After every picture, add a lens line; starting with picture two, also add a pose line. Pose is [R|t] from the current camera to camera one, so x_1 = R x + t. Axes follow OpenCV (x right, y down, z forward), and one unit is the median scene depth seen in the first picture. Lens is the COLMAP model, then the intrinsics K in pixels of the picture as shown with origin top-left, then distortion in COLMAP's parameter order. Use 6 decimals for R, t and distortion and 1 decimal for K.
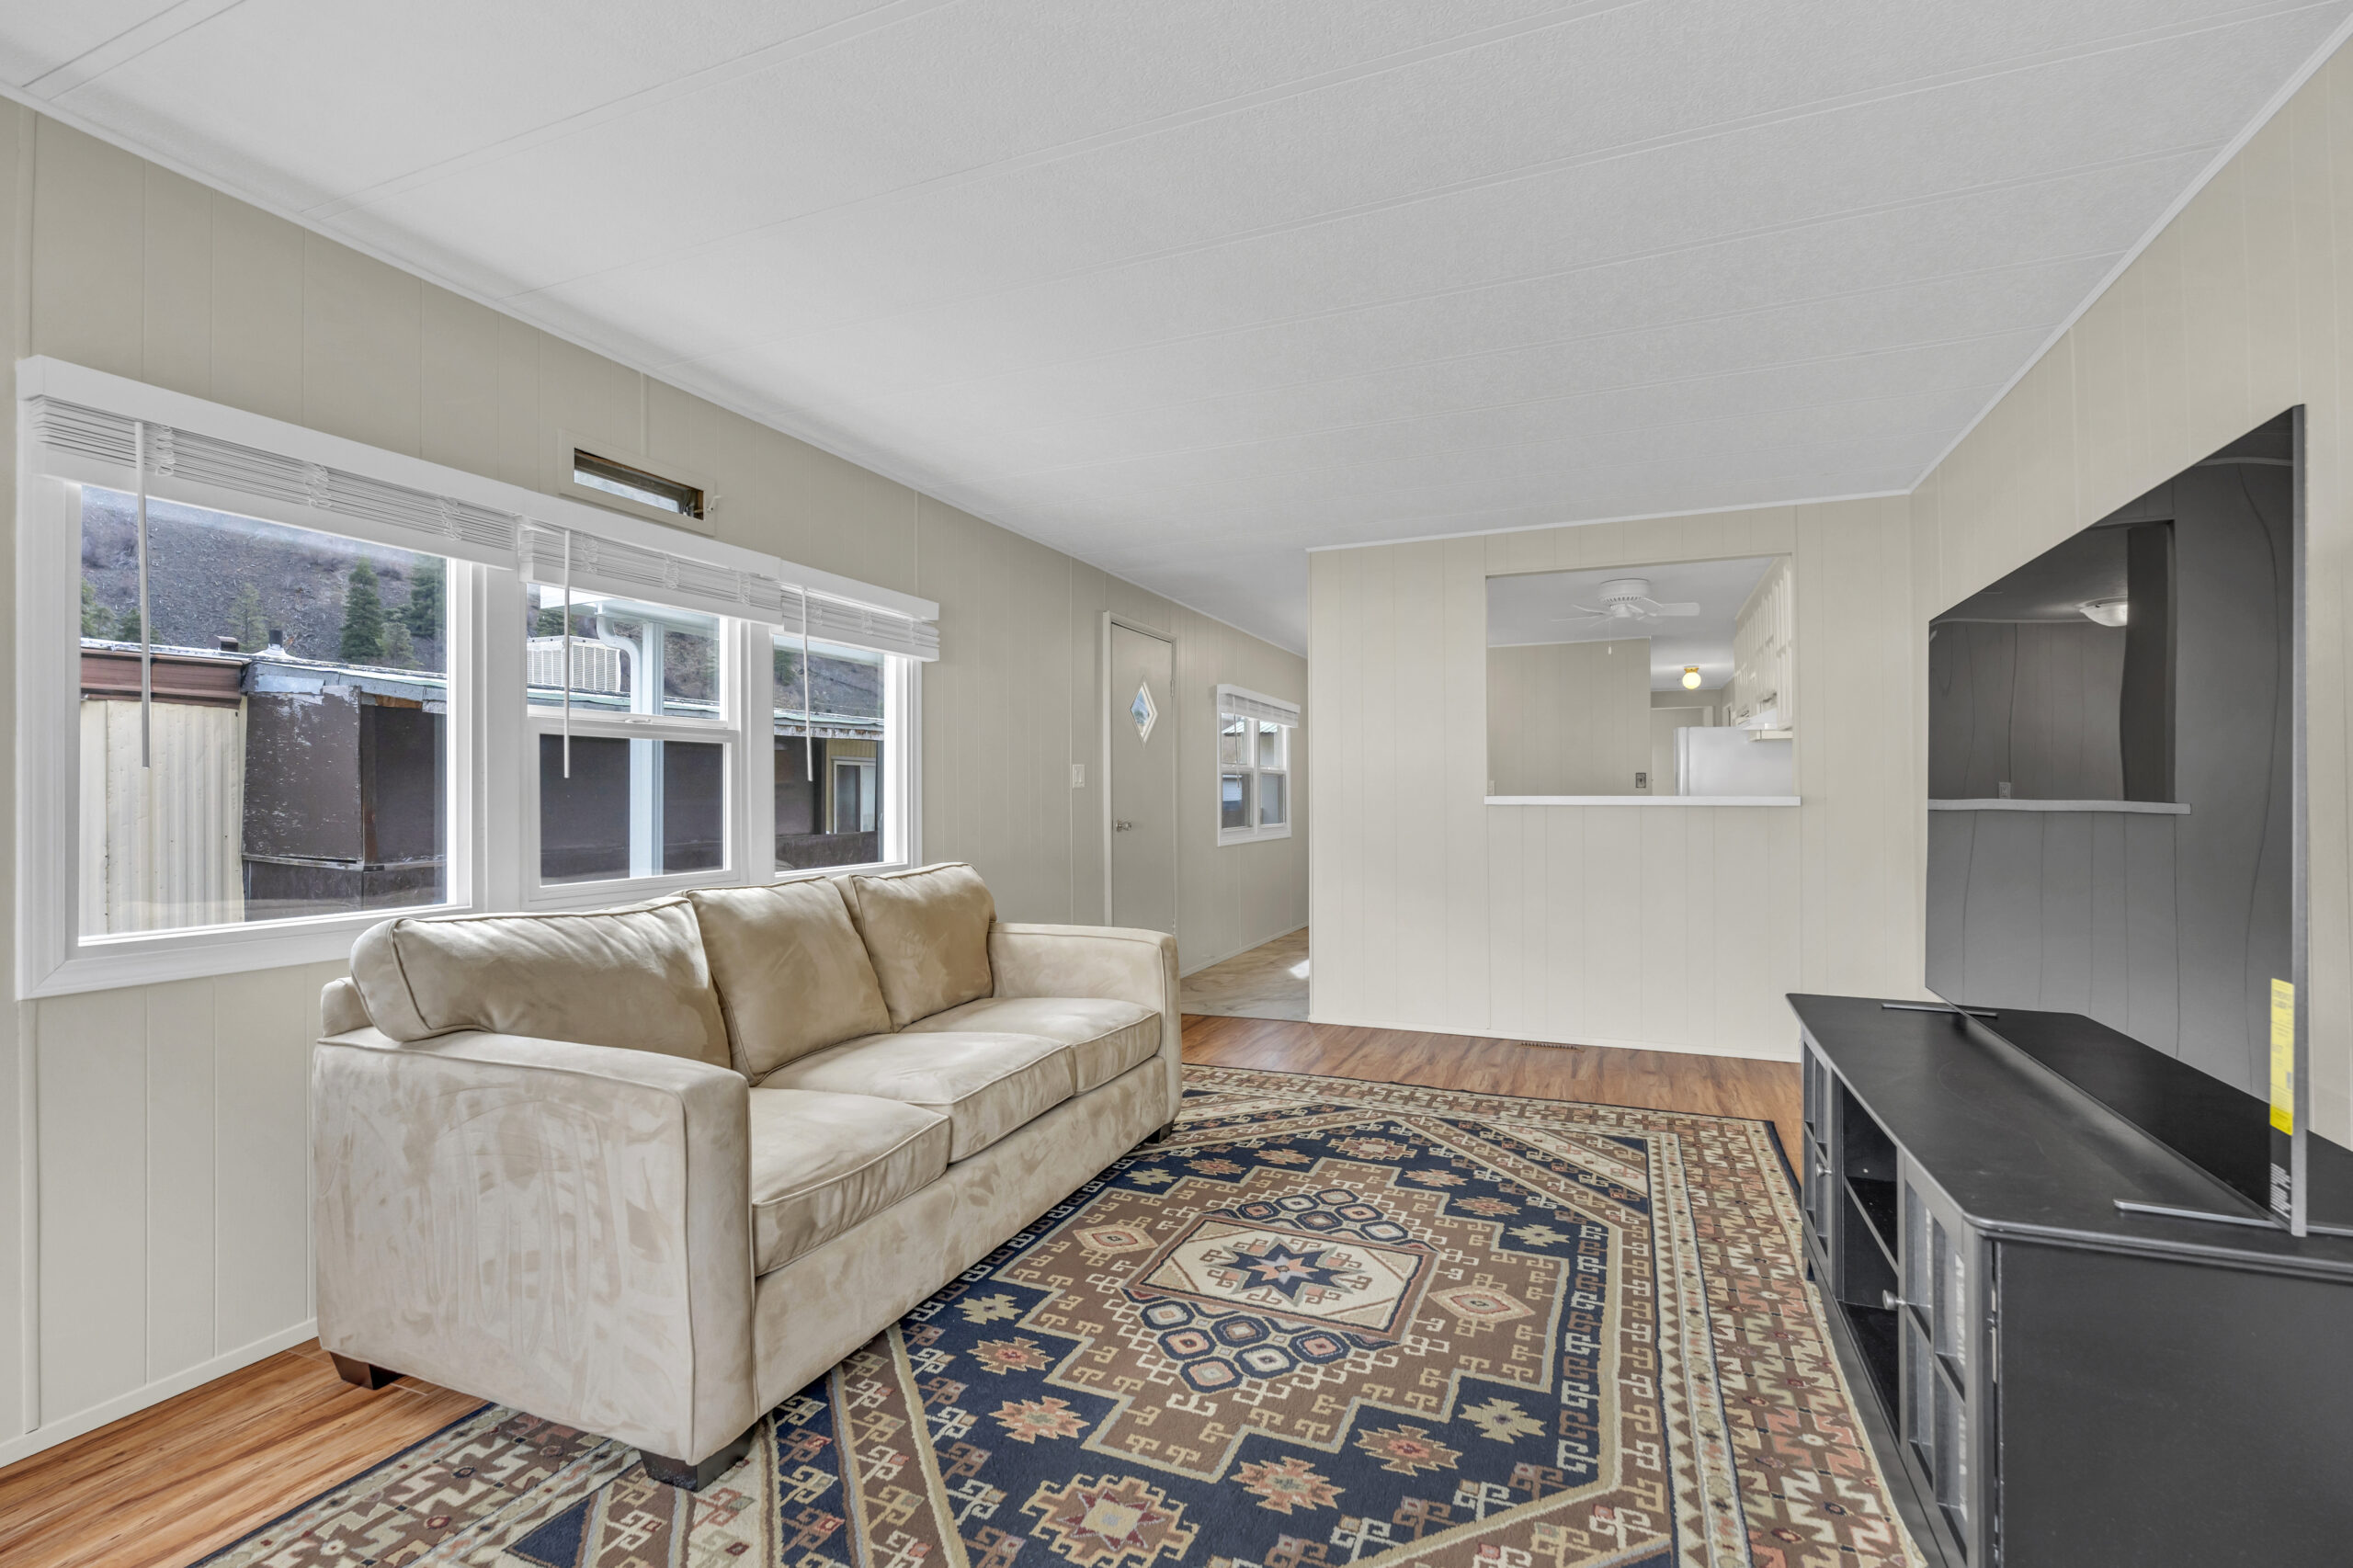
lens RADIAL K [[1047.5, 0, 1196.1], [0, 1047.5, 789.9], [0, 0, 1]] dist [-0.003159, -0.000279]
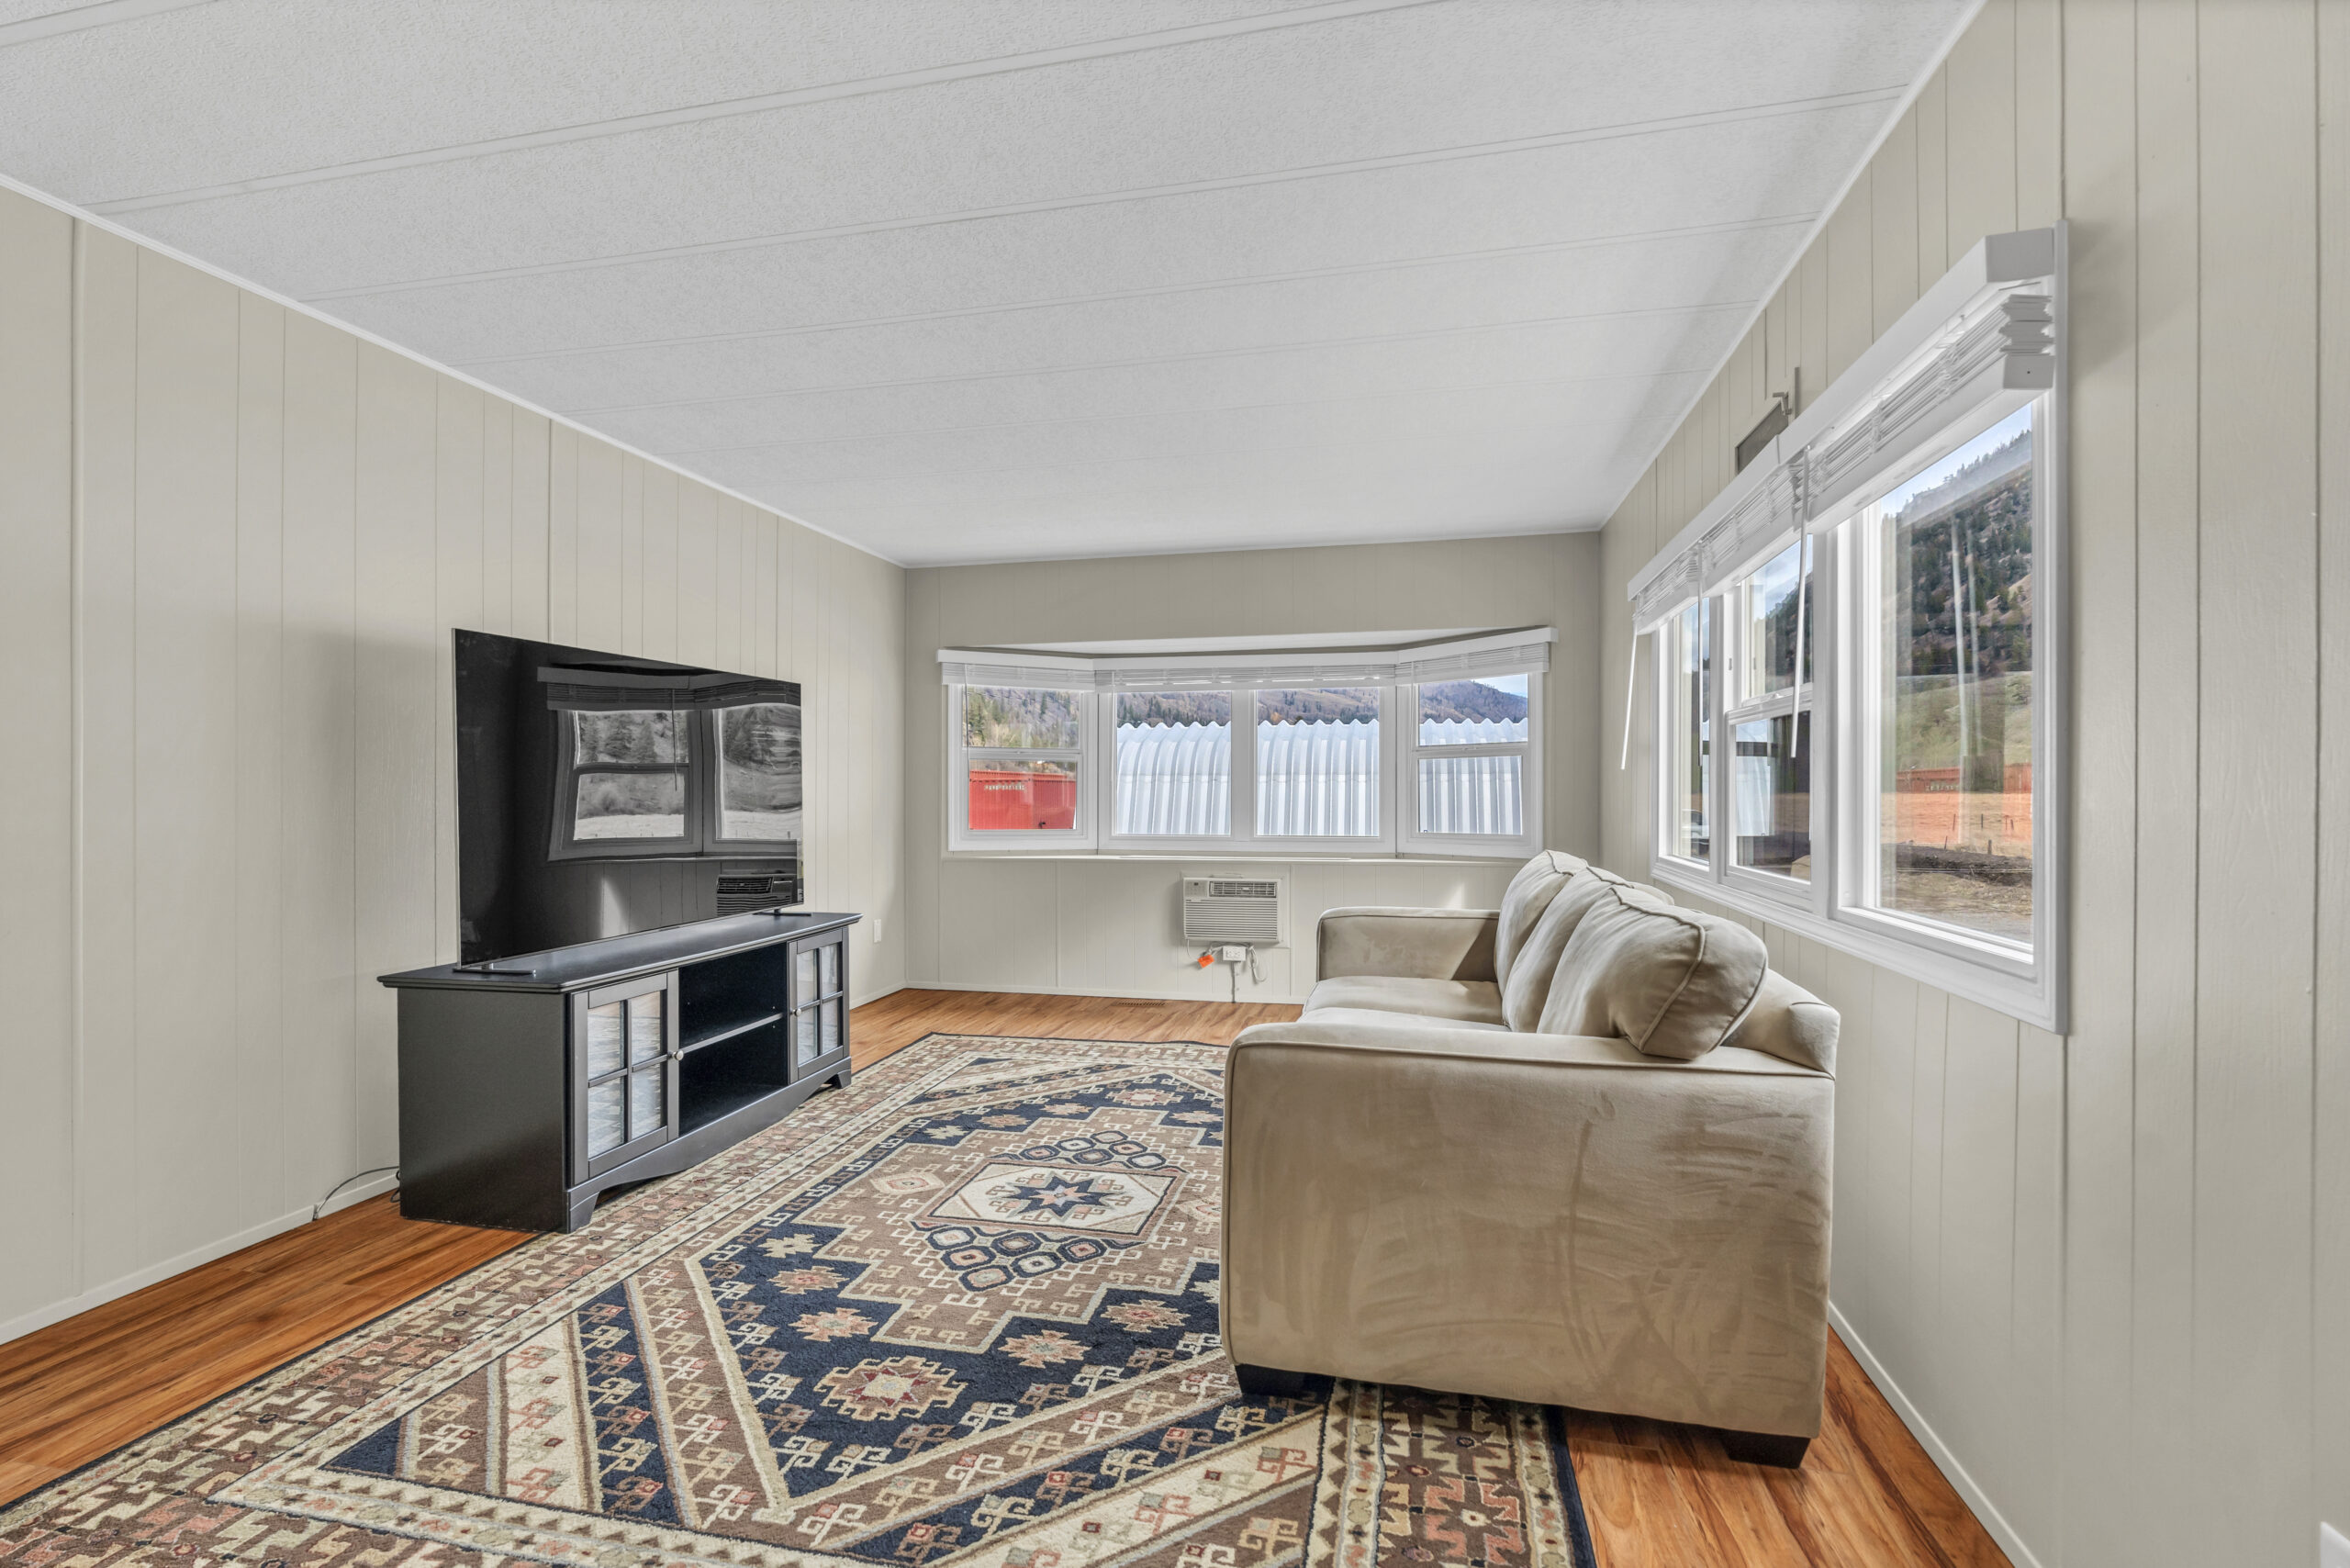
lens RADIAL K [[1046.2, 0, 1184.3], [0, 1046.2, 780.6], [0, 0, 1]] dist [-0.003159, -0.000279]
pose [[-0.986659, 0.007415, -0.162633, 0.126751], [0.009428, 0.999888, -0.011613, 0.014112], [0.162529, -0.012991, -0.986618, 2.082075]]
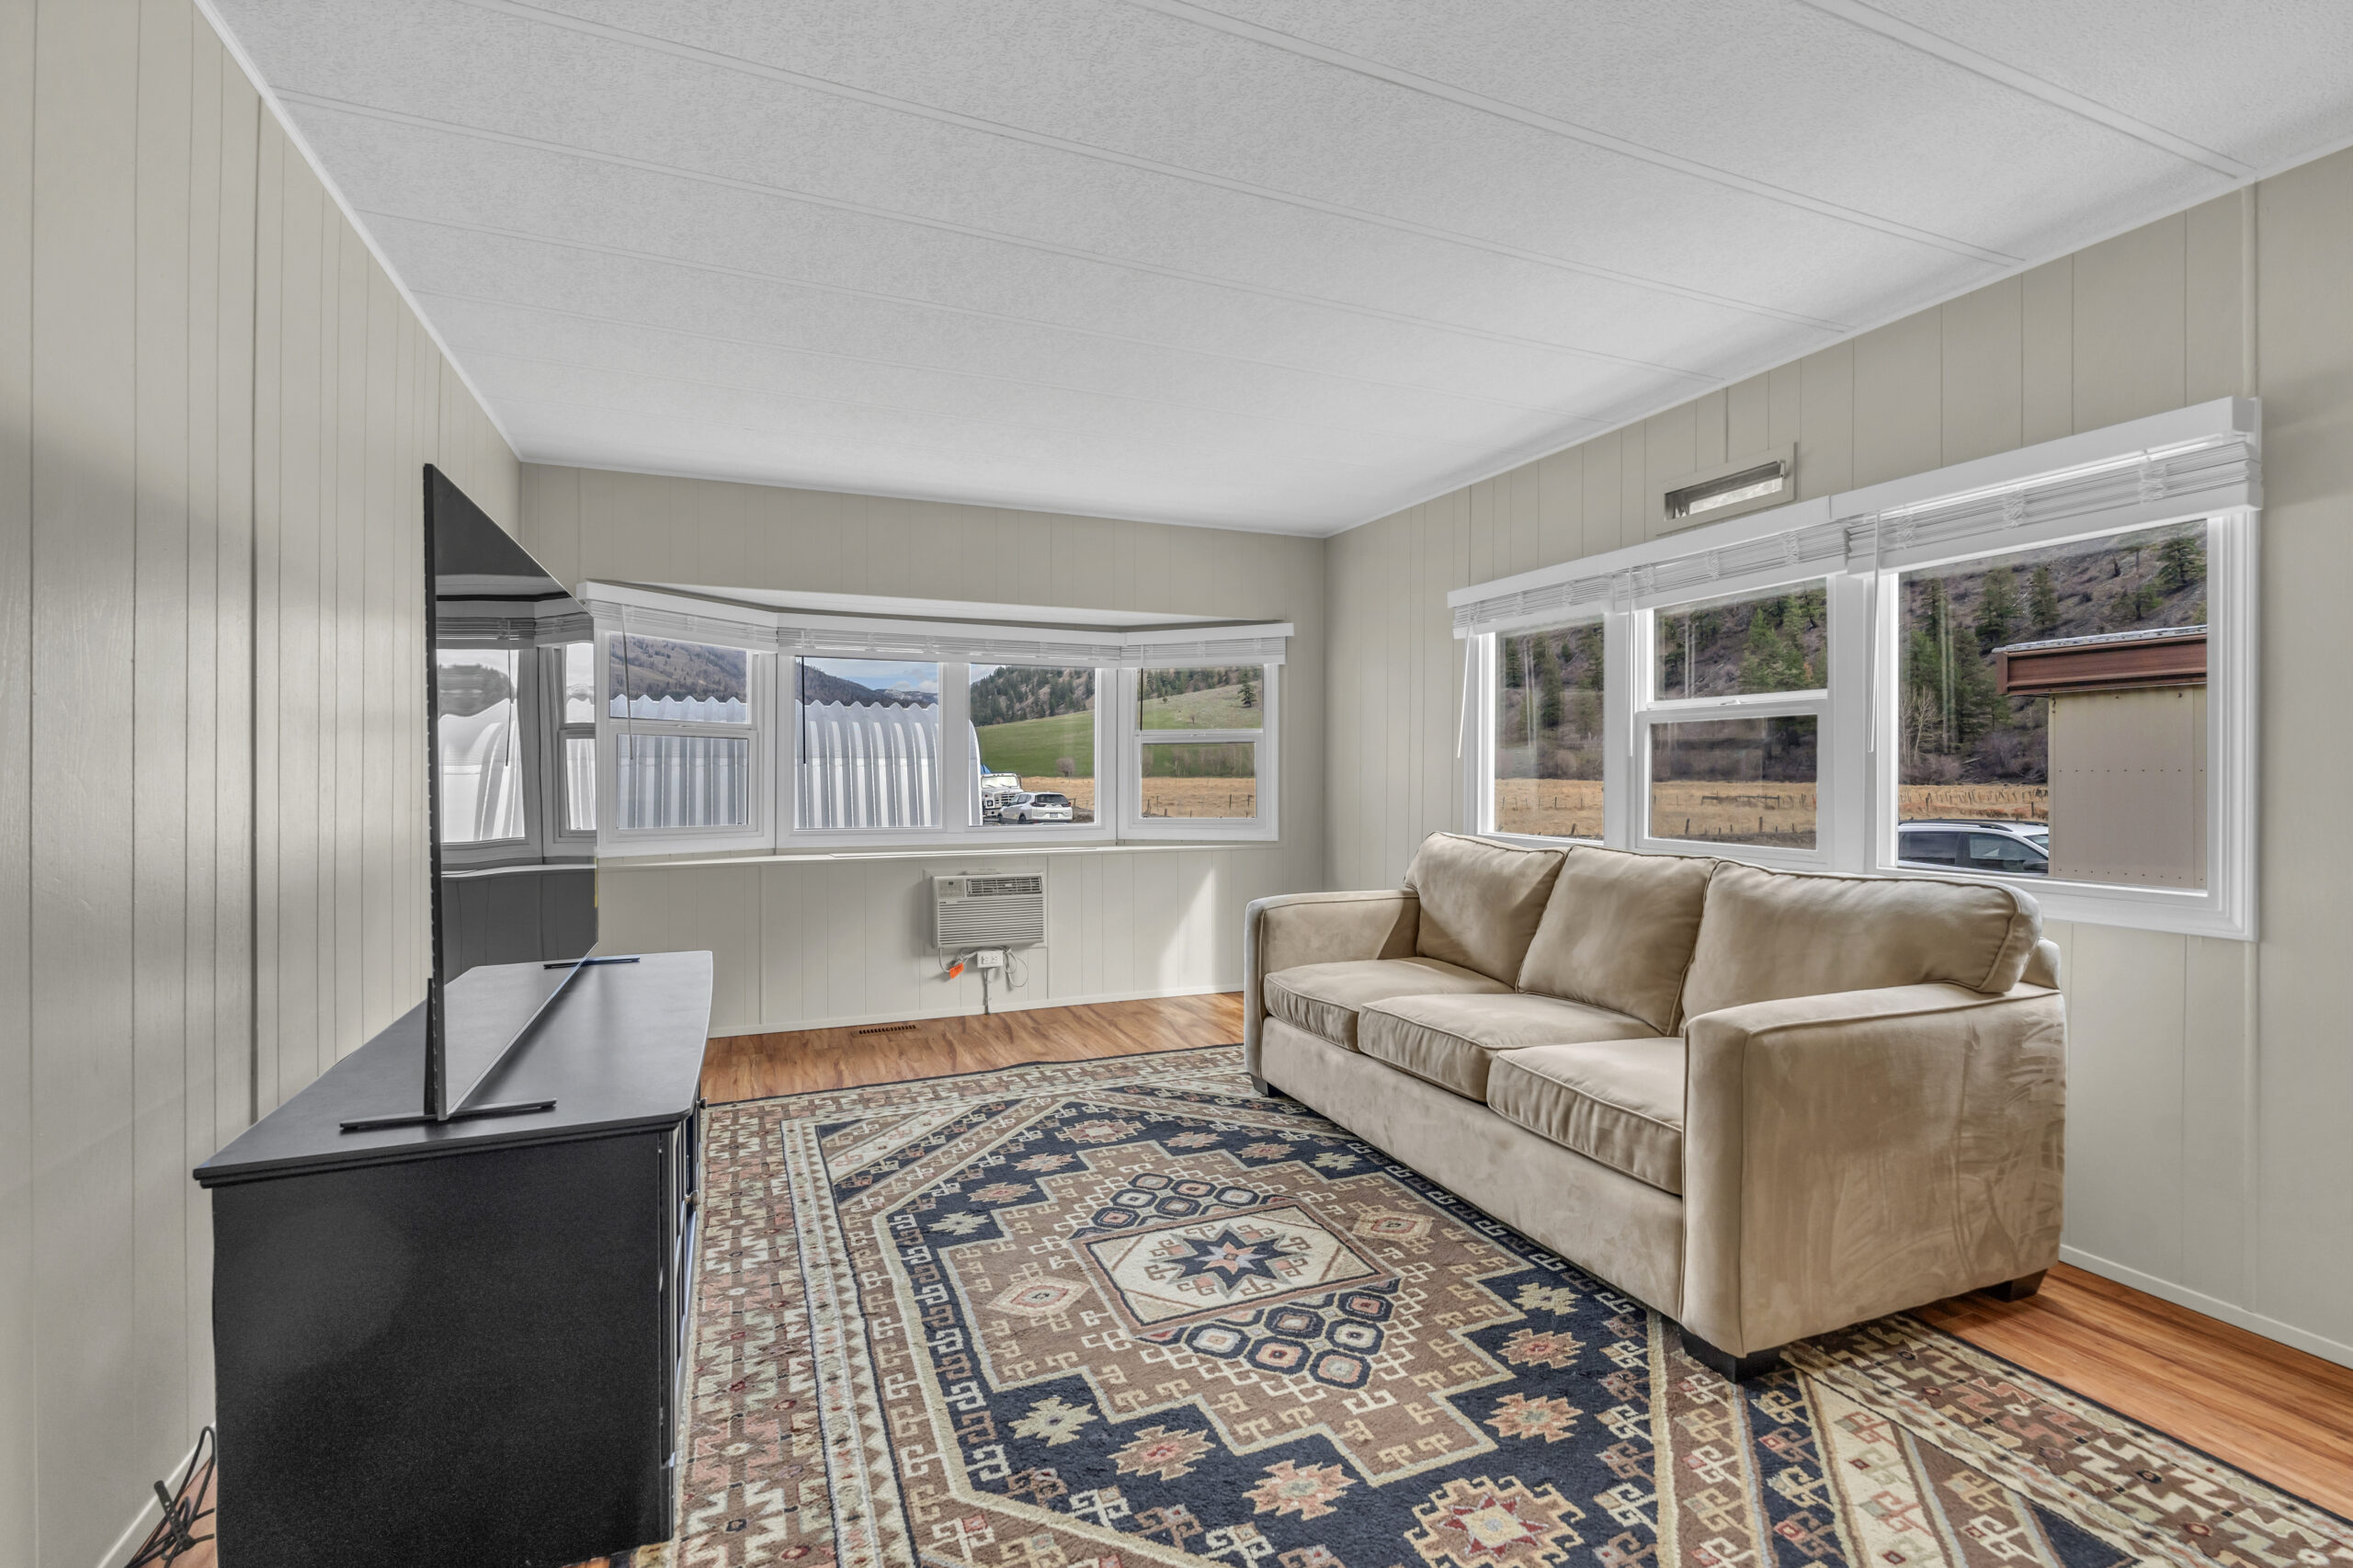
lens RADIAL K [[1047.5, 0, 1176.7], [0, 1047.5, 771.5], [0, 0, 1]] dist [-0.003159, -0.000279]
pose [[-0.709242, 0.004152, -0.704953, 0.774998], [0.006478, 0.999979, -0.000628, 0.003942], [0.704935, -0.005012, -0.709254, 1.596211]]
